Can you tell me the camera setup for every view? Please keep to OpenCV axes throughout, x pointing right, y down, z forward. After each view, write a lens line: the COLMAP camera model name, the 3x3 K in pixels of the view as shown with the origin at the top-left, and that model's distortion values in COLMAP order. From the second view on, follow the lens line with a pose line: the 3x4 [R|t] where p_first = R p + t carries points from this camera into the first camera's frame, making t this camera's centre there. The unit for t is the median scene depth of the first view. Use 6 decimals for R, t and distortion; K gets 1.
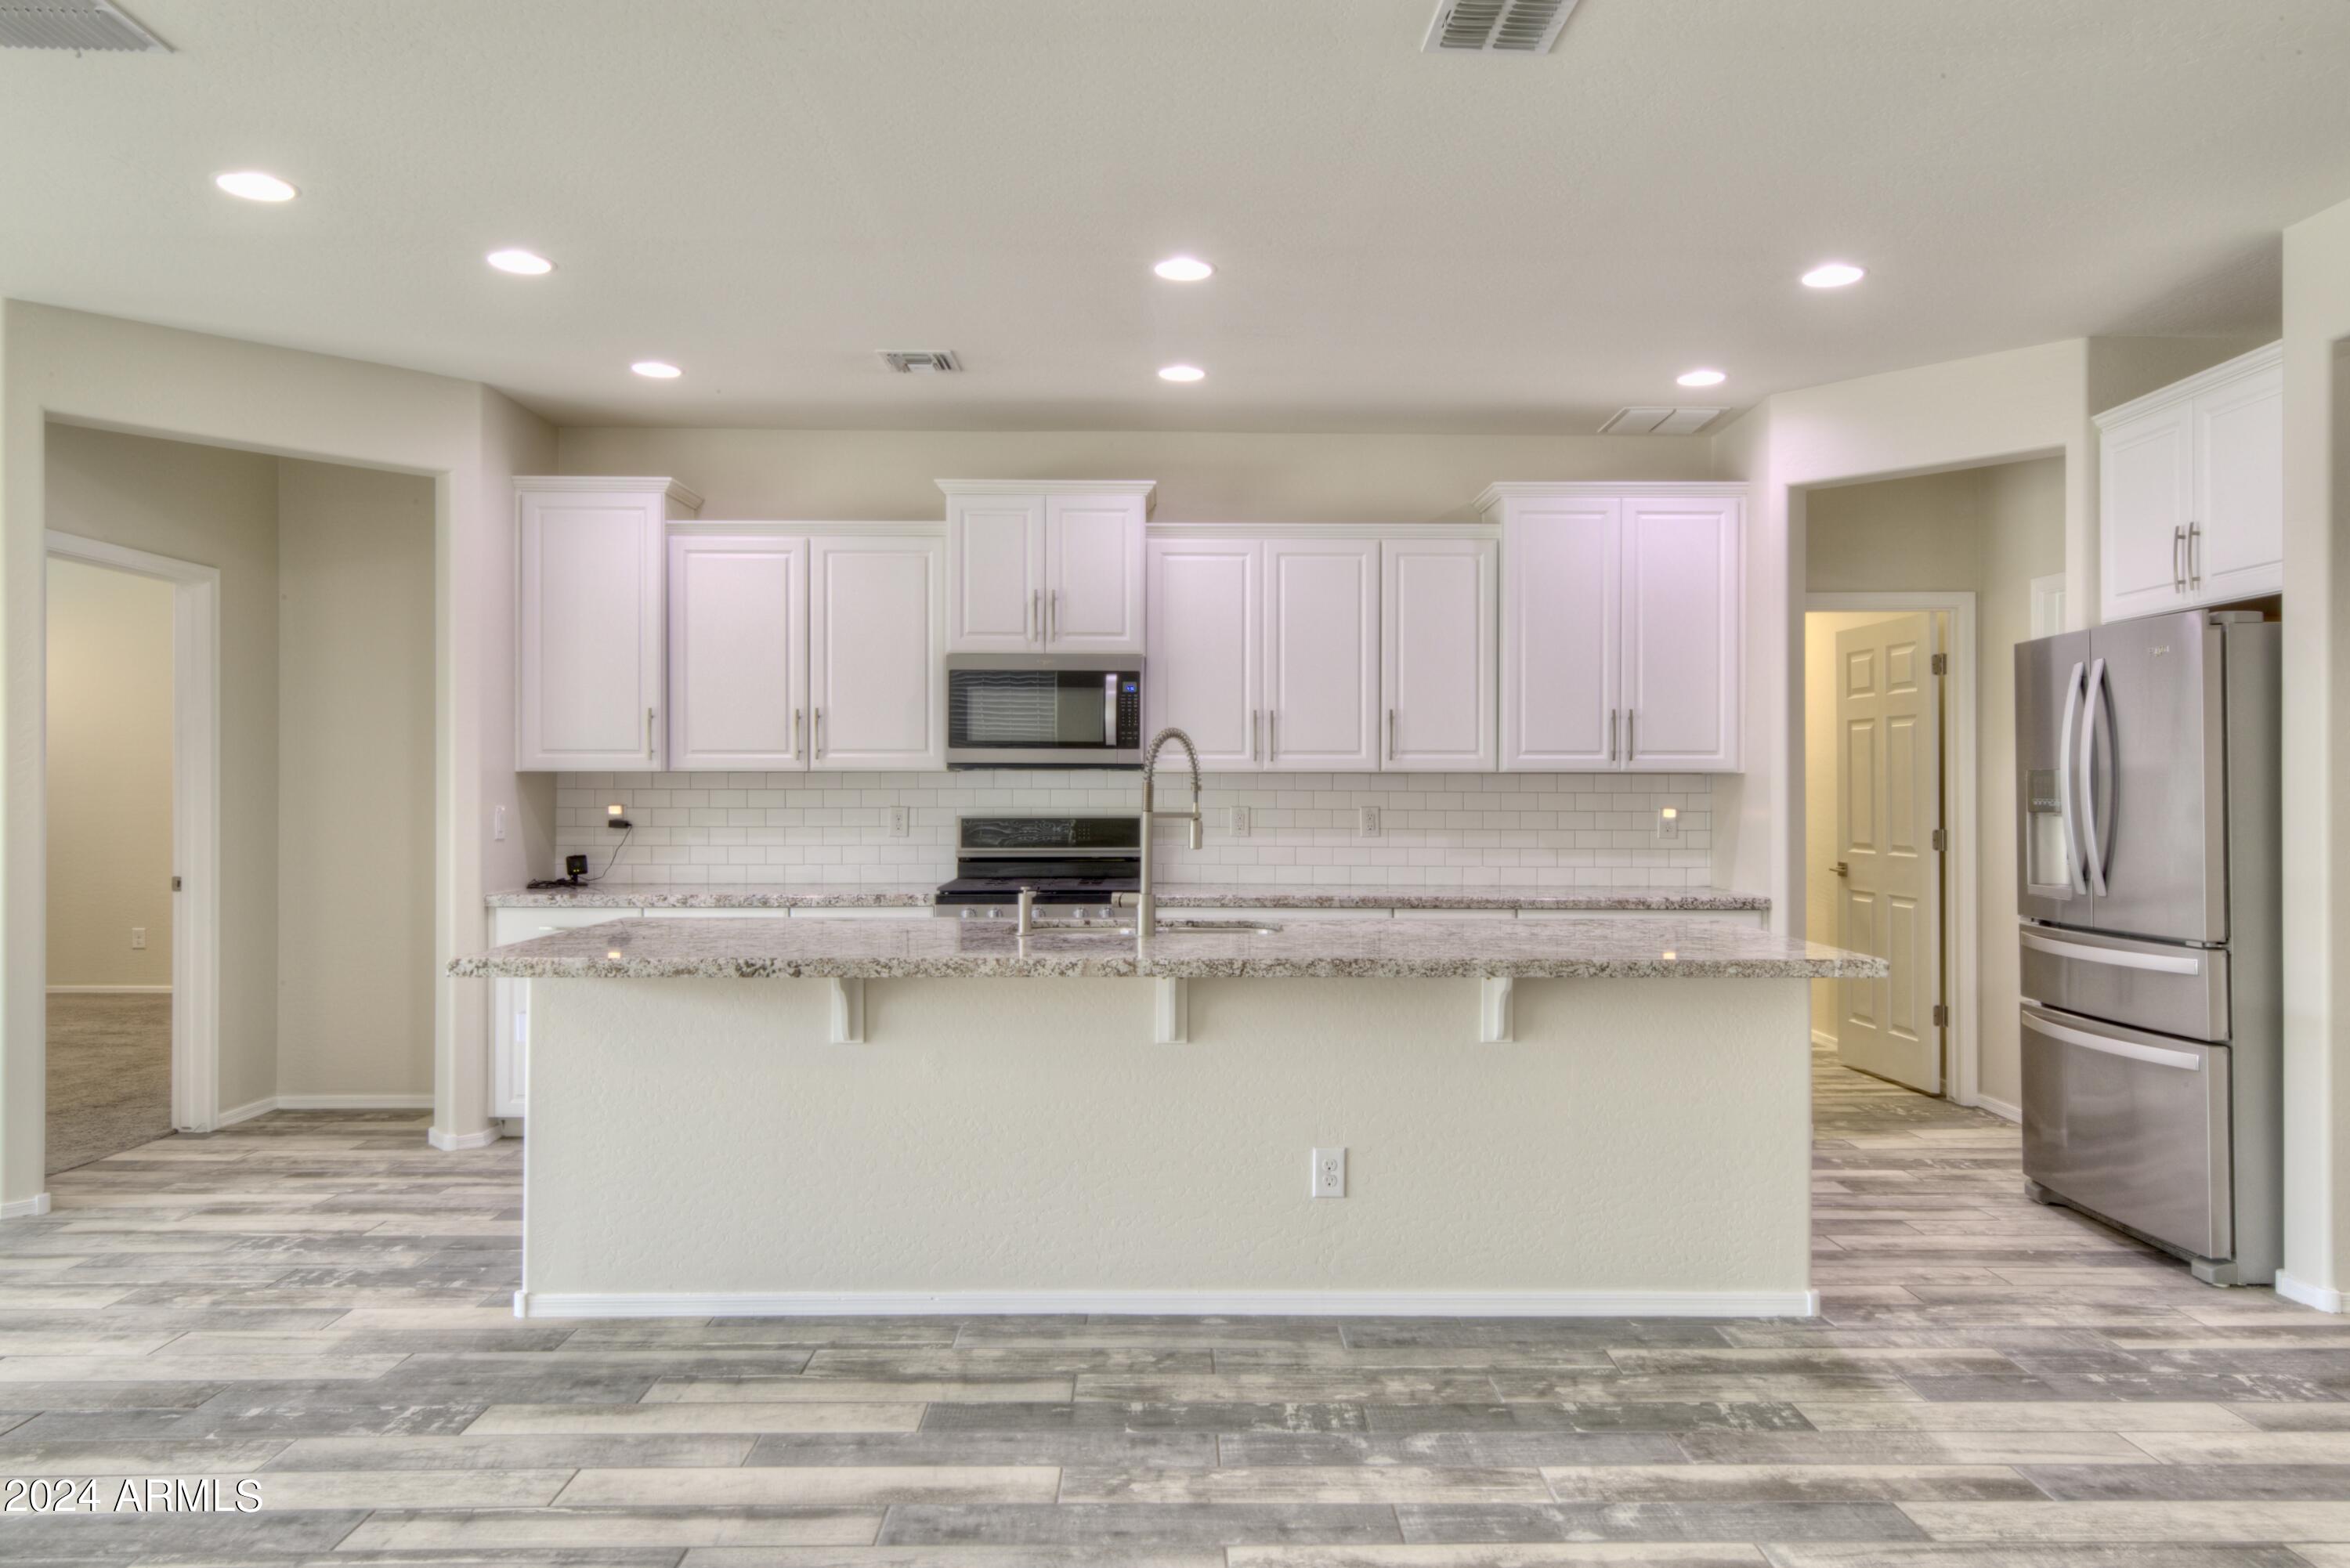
lens RADIAL K [[1561.7, 0, 1204.2], [0, 1561.7, 779.8], [0, 0, 1]] dist [0.010971, 0.000701]
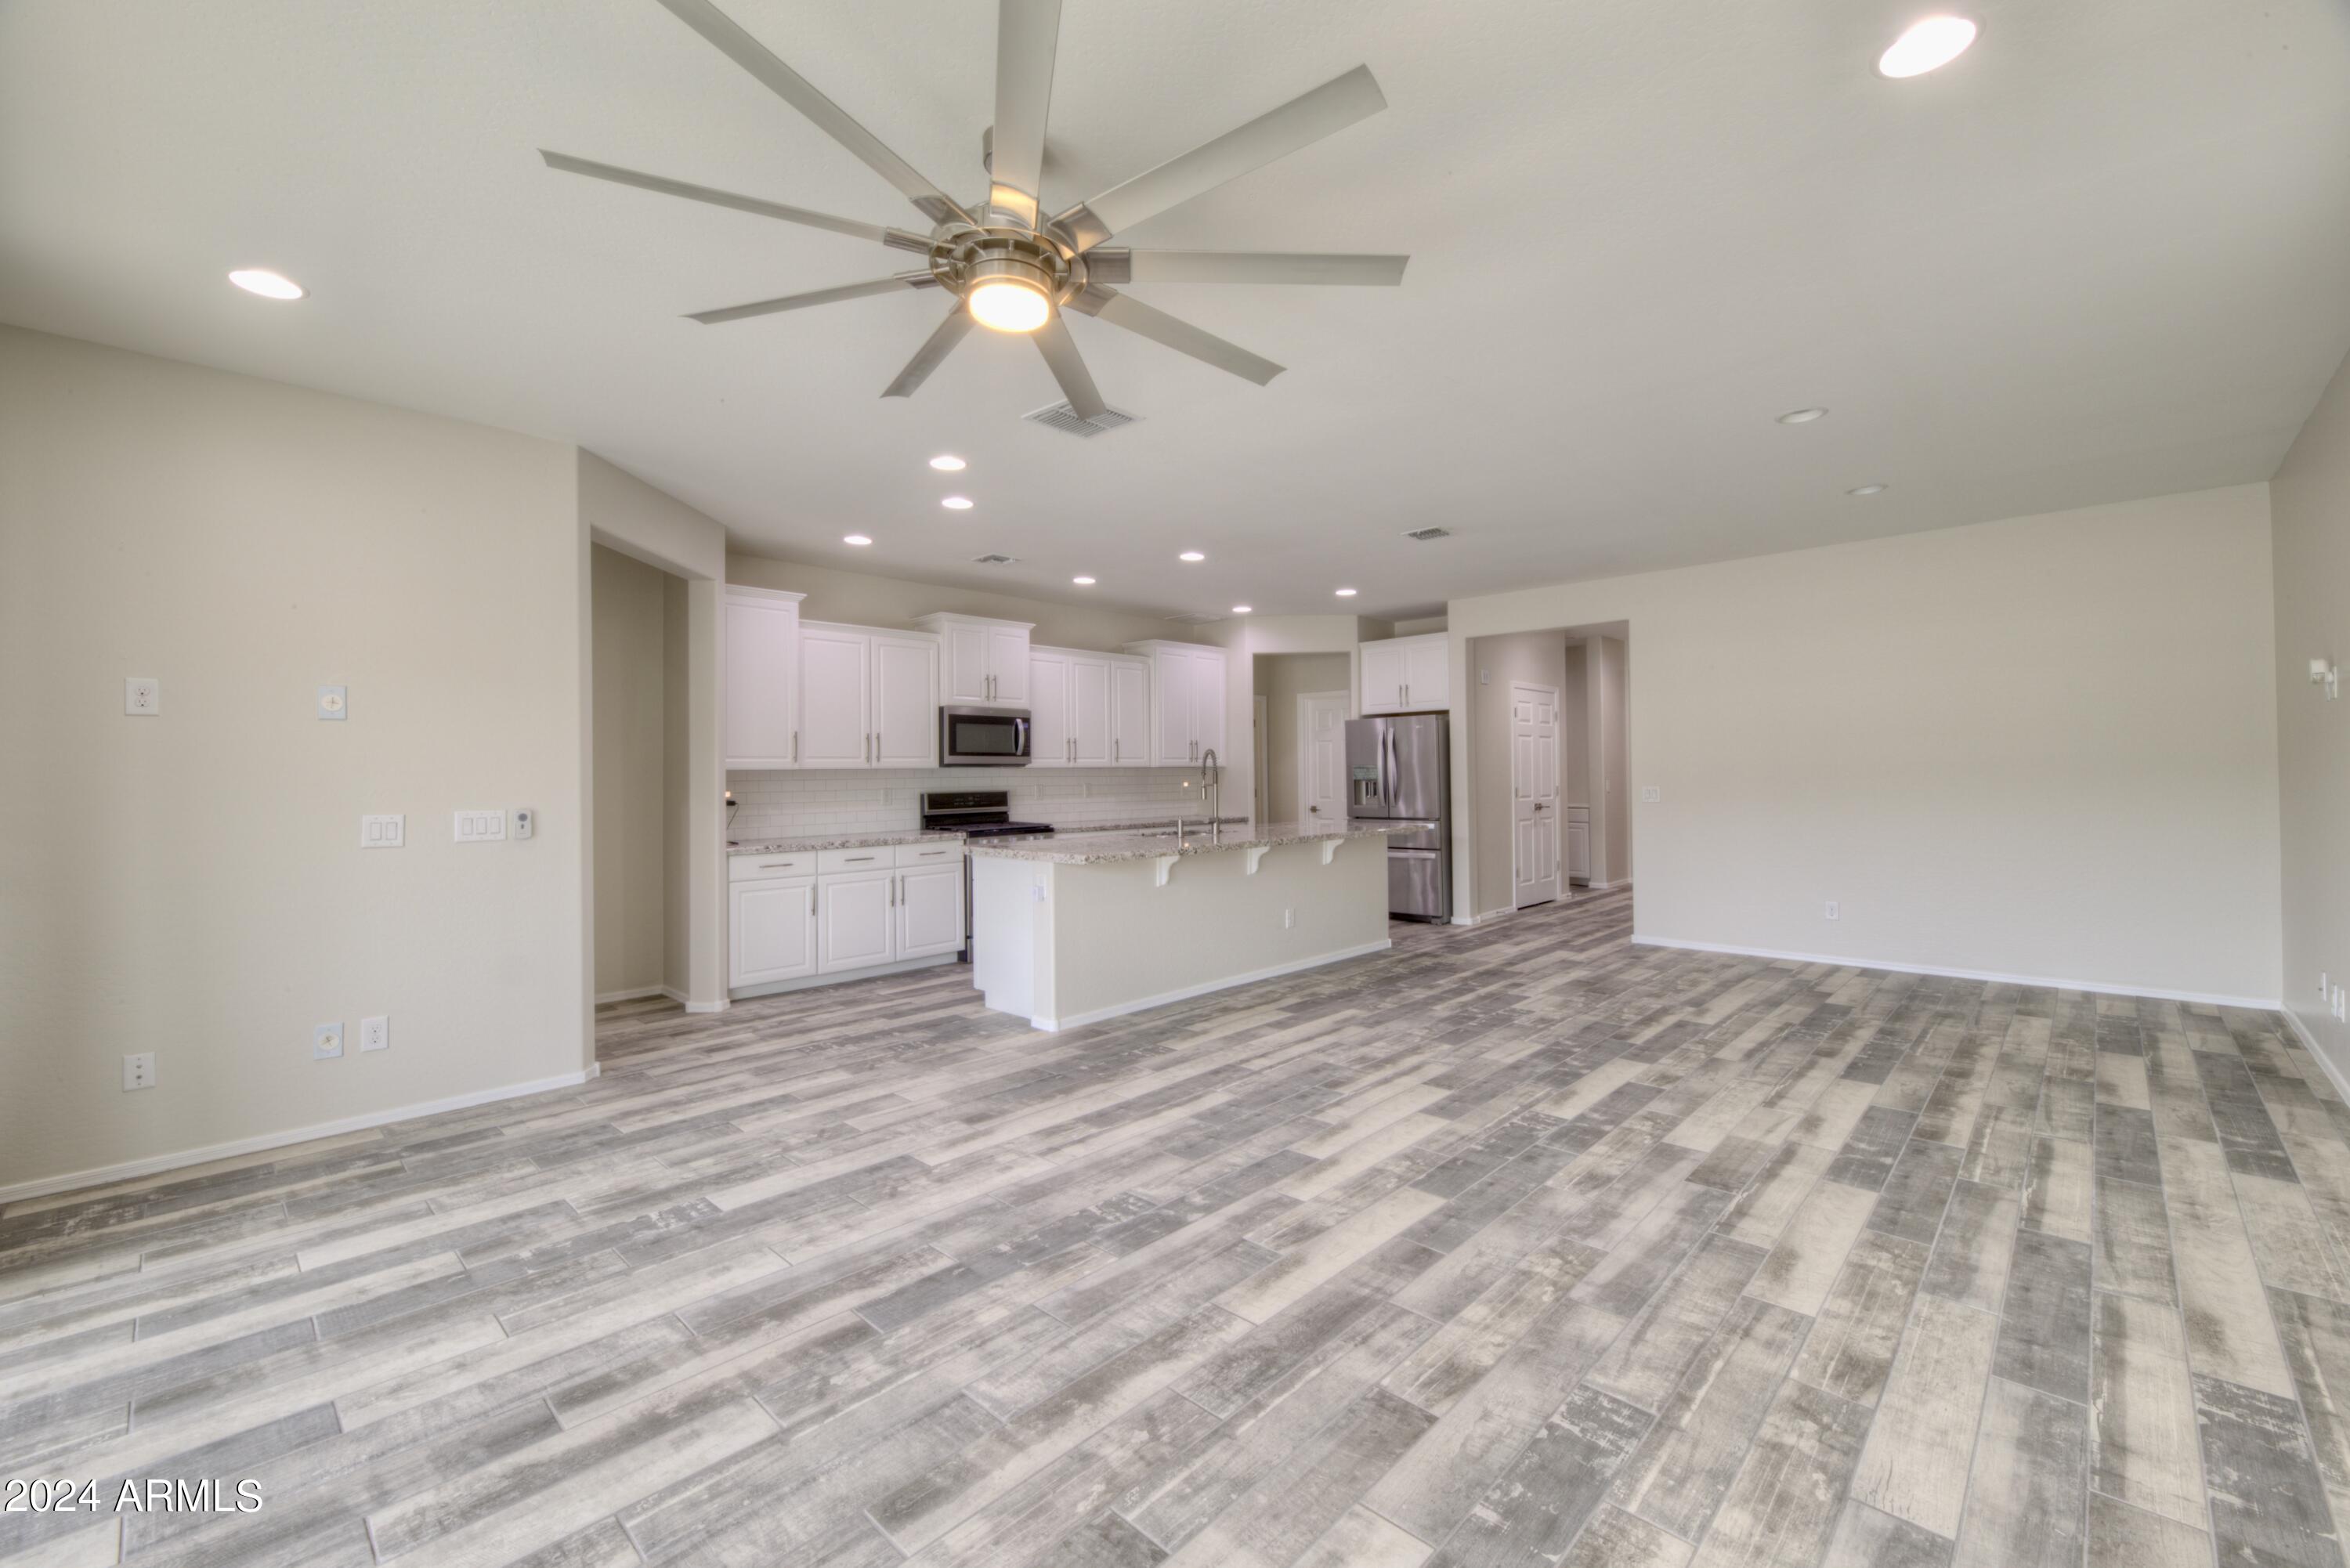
lens RADIAL K [[966.0, 0, 1182.5], [0, 966.0, 778.3], [0, 0, 1]] dist [-0.000206, -0.003873]
pose [[0.703718, -0.014633, 0.710329, -1.207005], [0.011105, 0.999892, 0.009596, -0.002082], [-0.710393, 0.001135, 0.703805, -0.017388]]
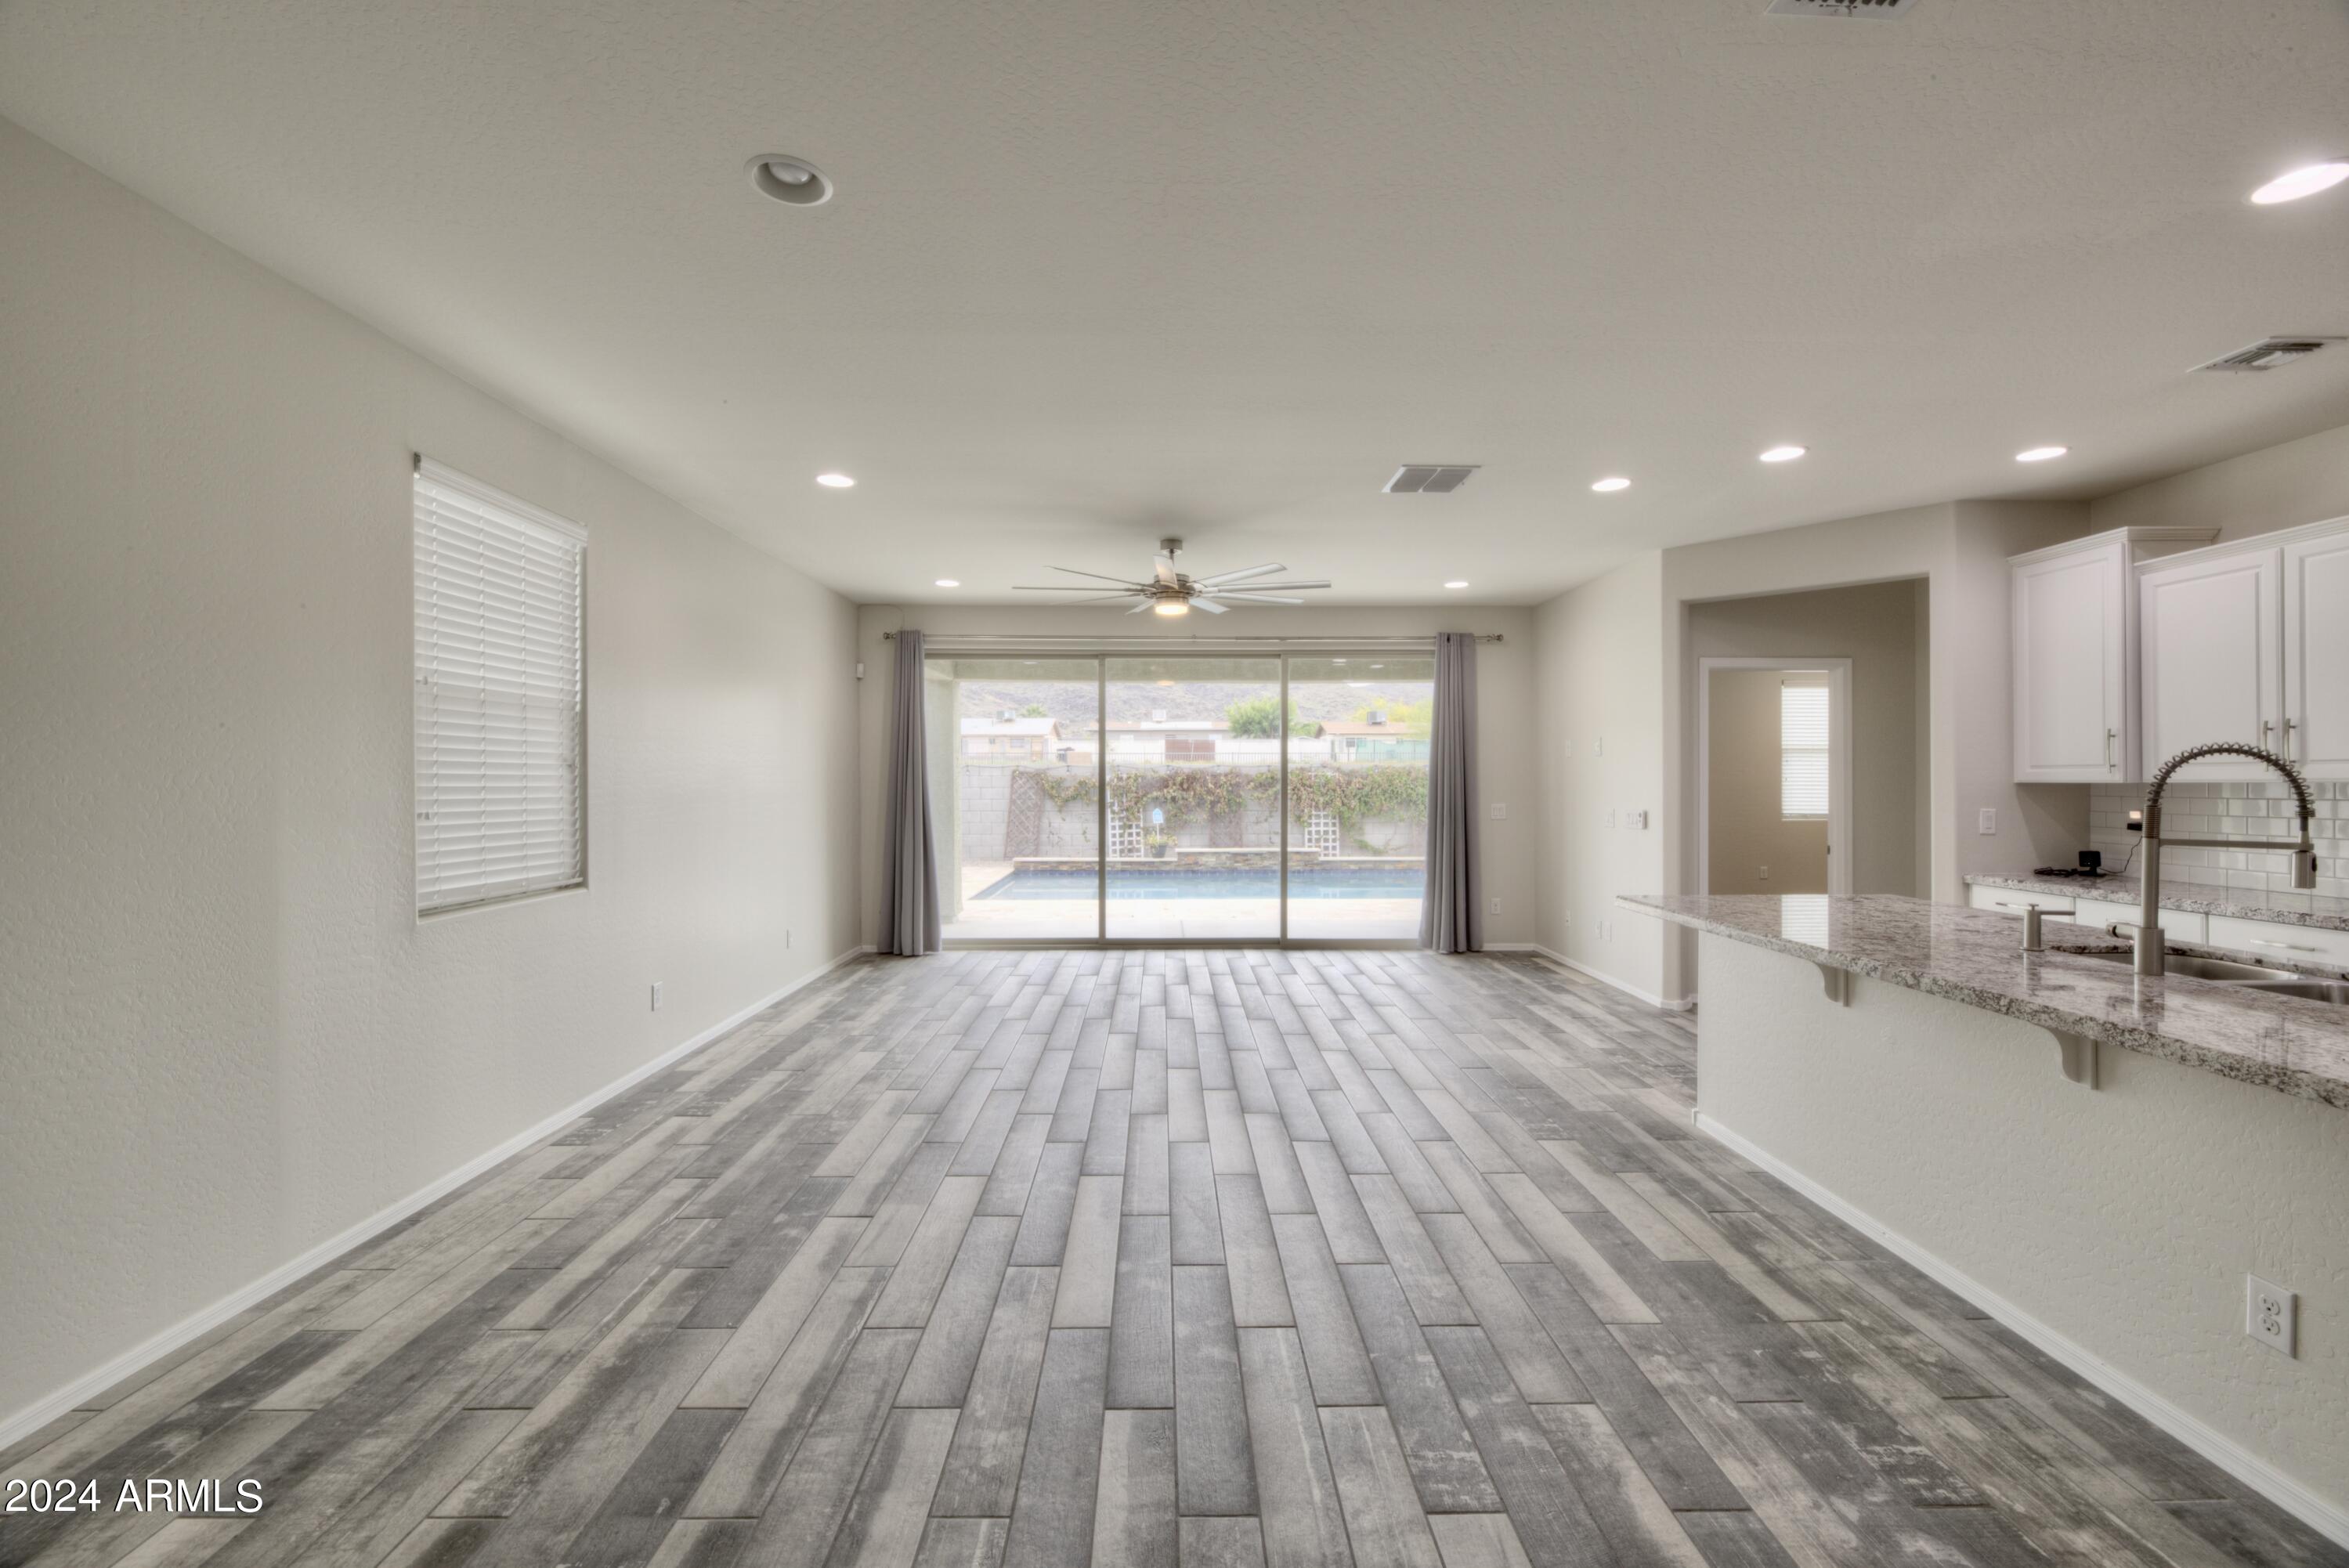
lens RADIAL K [[955.0, 0, 1165.4], [0, 955.0, 782.7], [0, 0, 1]] dist [0.003004, -0.004350]
pose [[-0.017192, 0.000734, -0.999852, 0.563777], [0.007089, 0.999975, 0.000612, -0.017095], [0.999827, -0.007078, -0.017197, 0.464282]]
